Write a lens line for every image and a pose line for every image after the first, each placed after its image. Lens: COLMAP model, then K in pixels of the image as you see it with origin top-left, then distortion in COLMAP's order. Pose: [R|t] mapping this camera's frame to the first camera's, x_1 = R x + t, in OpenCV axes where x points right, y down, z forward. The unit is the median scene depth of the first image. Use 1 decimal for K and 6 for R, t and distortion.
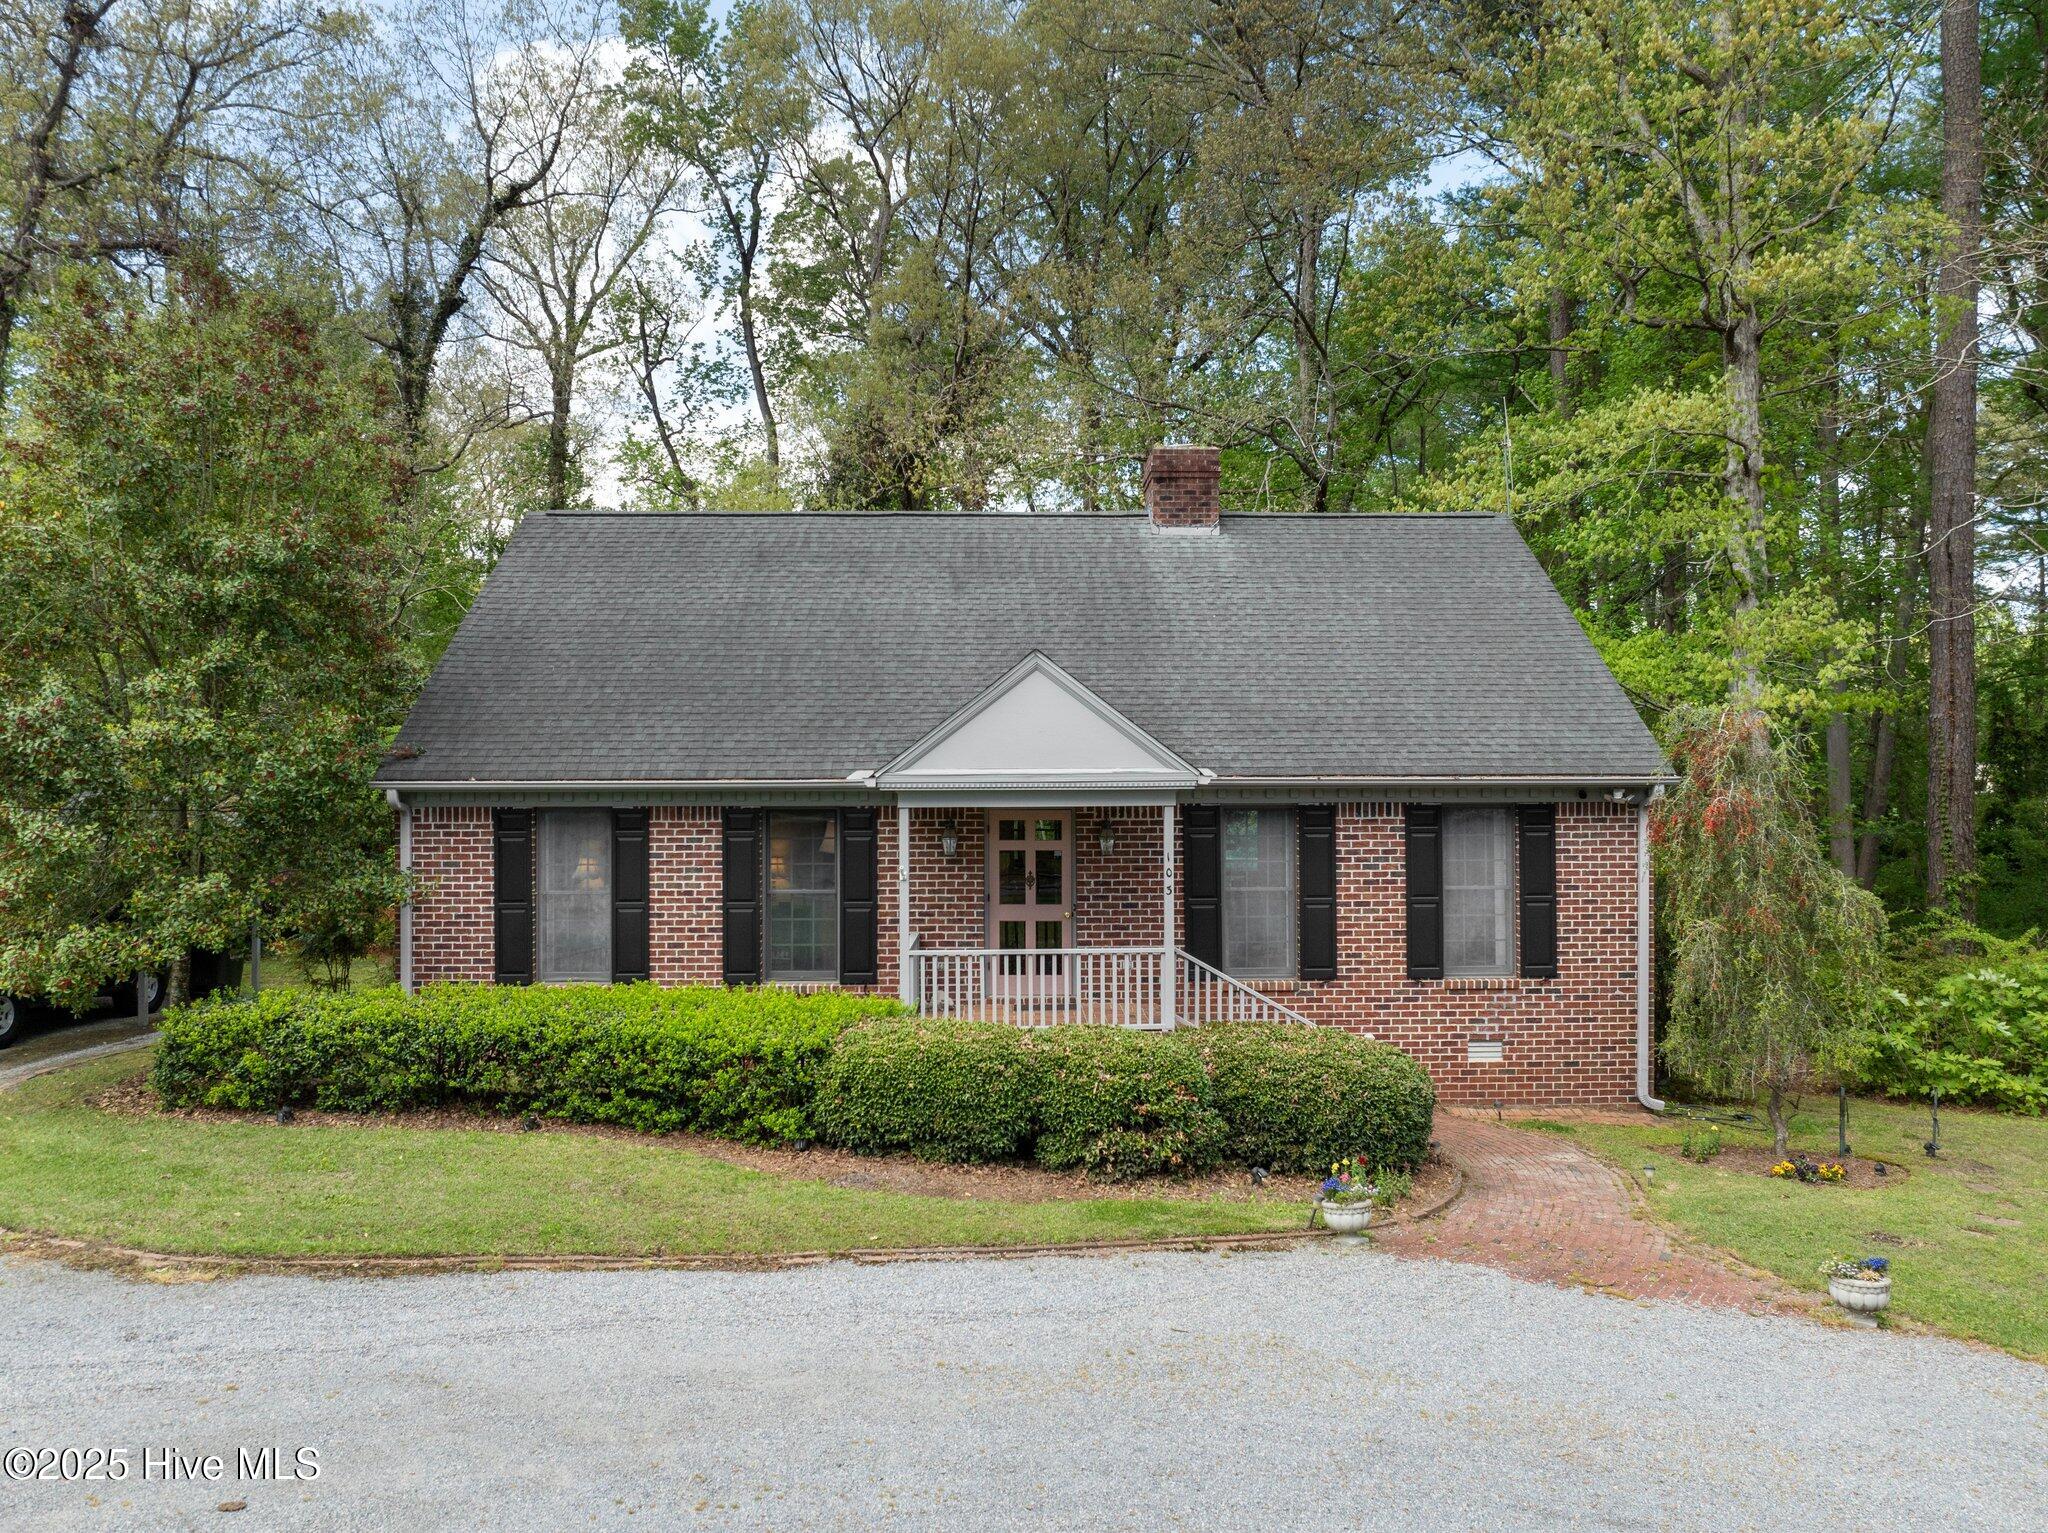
lens RADIAL K [[1550.9, 0, 1059.3], [0, 1550.9, 769.5], [0, 0, 1]] dist [-0.046836, 0.002894]
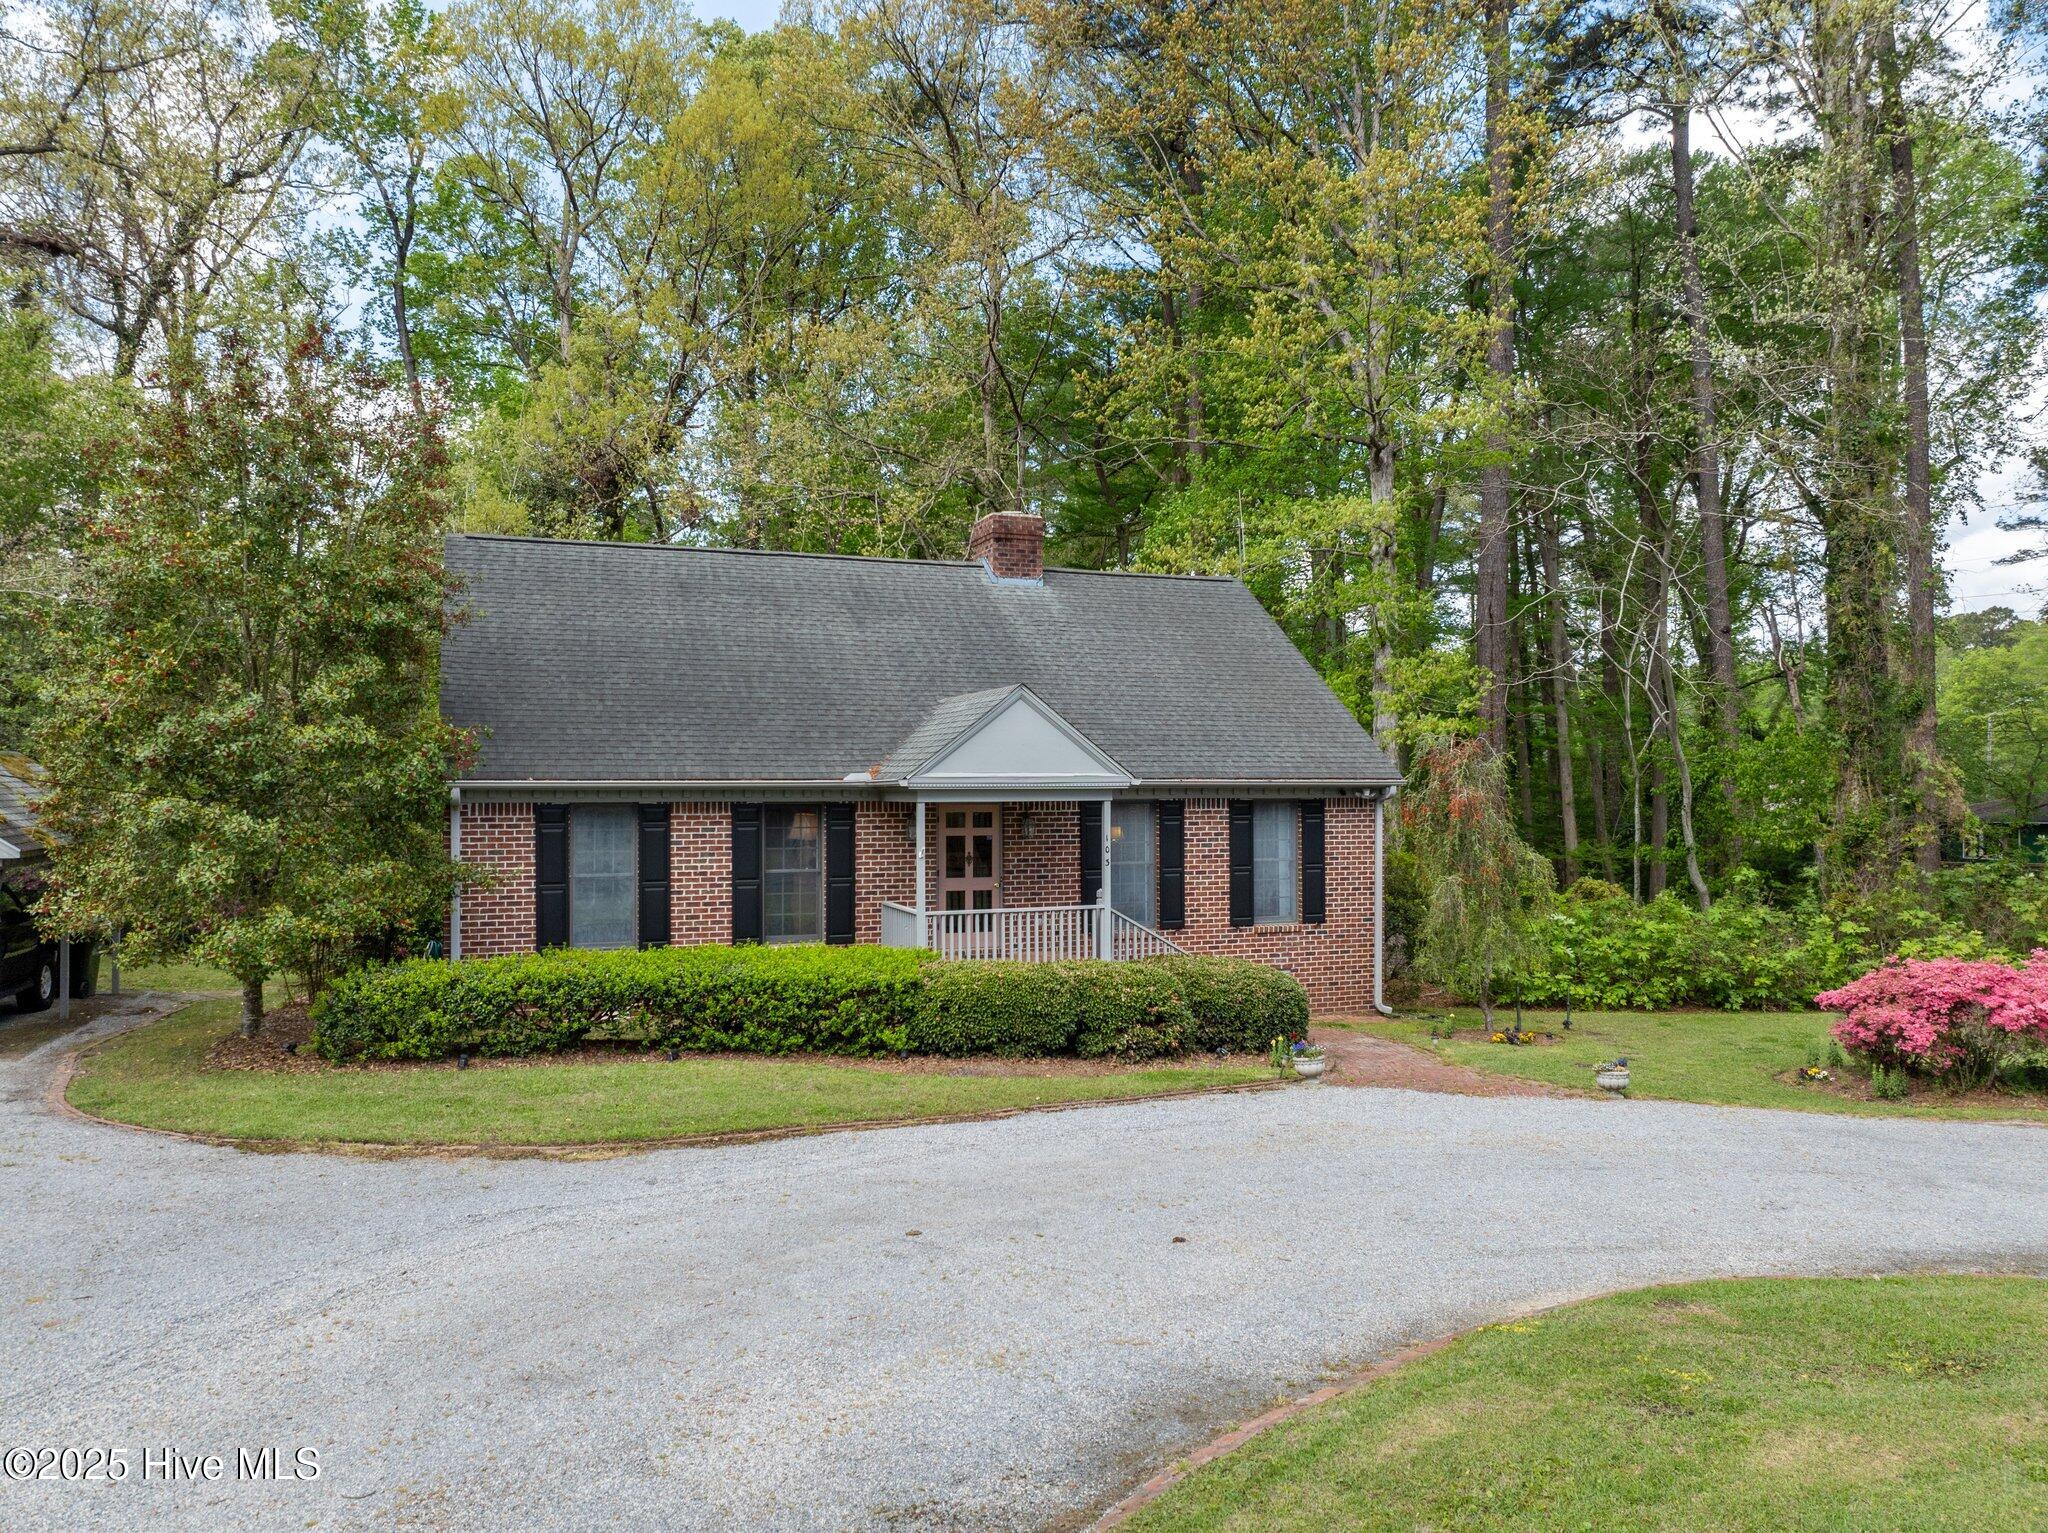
lens RADIAL K [[1554.9, 0, 1128.9], [0, 1554.9, 767.4], [0, 0, 1]] dist [-0.043753, -0.005712]
pose [[0.924798, 0.006275, 0.380406, -0.393258], [-0.006173, 0.999980, -0.001488, -0.003498], [-0.380408, -0.000972, 0.924818, -0.248705]]
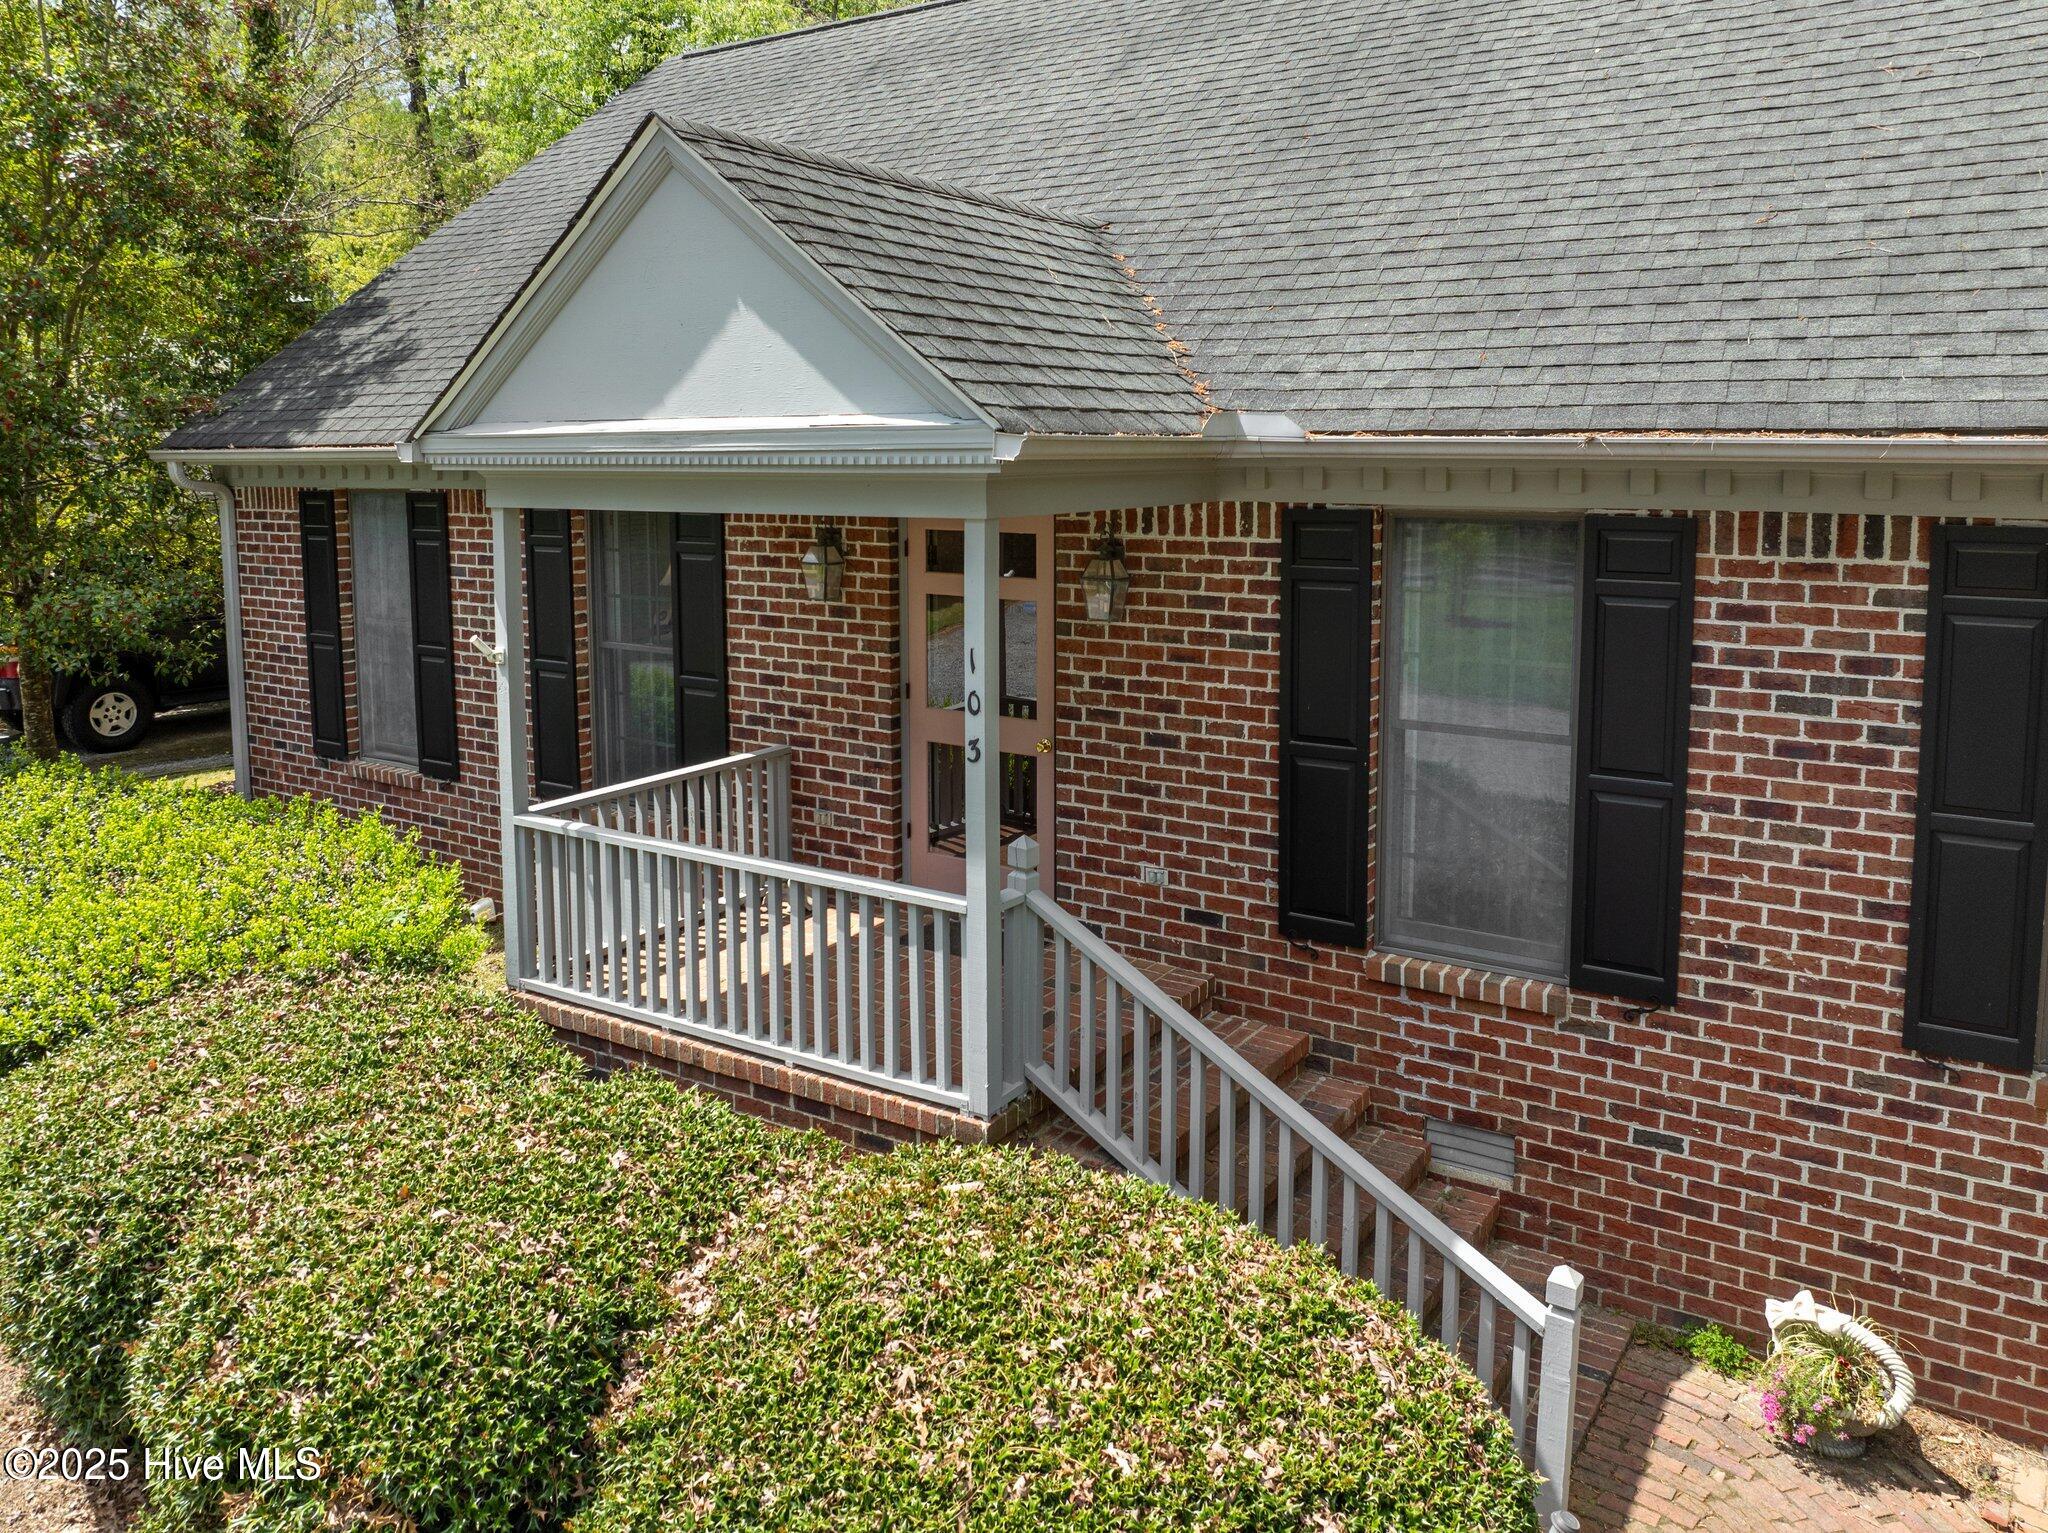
lens RADIAL K [[1578.9, 0, 963.0], [0, 1578.9, 600.6], [0, 0, 1]] dist [-0.038033, -0.001817]
pose [[0.791083, 0.059714, -0.608787, 0.266506], [0.012556, 0.993429, 0.113759, -0.000208], [0.611579, -0.097637, 0.785135, 0.638603]]
